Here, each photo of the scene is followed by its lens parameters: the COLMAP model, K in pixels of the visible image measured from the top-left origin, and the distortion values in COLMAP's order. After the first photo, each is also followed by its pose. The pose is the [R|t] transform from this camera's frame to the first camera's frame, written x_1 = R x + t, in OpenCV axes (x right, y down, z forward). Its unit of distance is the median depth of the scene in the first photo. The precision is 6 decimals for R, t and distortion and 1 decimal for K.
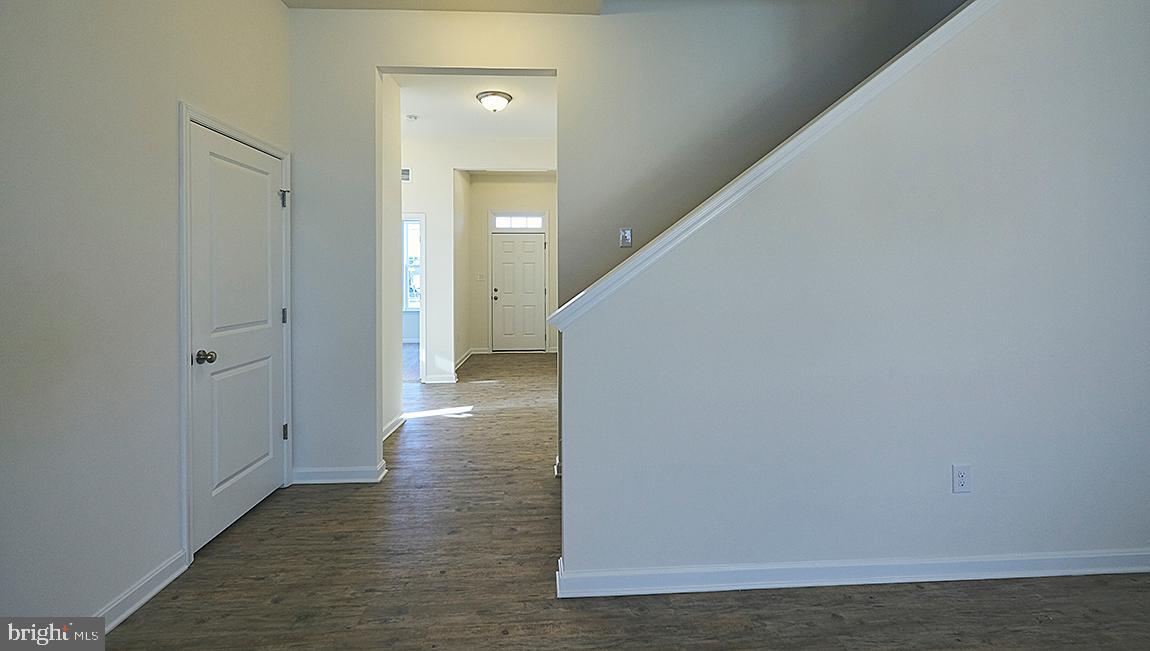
lens RADIAL K [[518.0, 0, 578.1], [0, 518.0, 282.0], [0, 0, 1]] dist [0.017035, -0.000533]
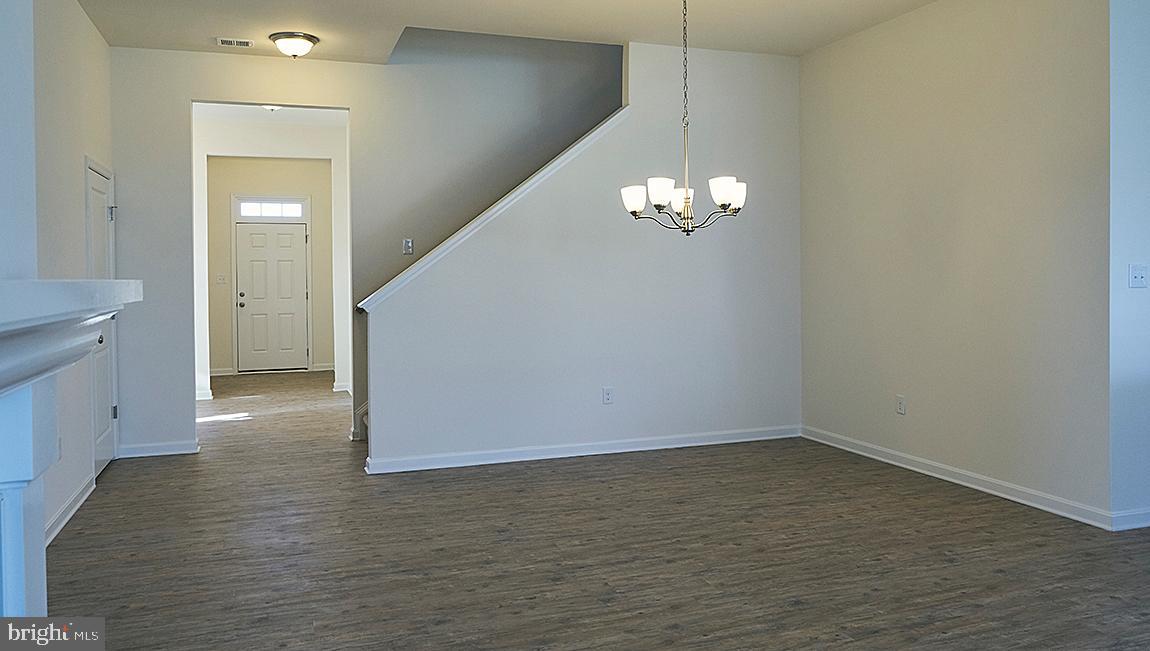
lens RADIAL K [[853.6, 0, 572.4], [0, 853.6, 288.3], [0, 0, 1]] dist [-0.007117, -0.001786]
pose [[0.960158, -0.009164, 0.279308, -0.039426], [0.007720, 0.999951, 0.006271, 0.001578], [-0.279352, -0.003865, 0.960181, -0.416721]]
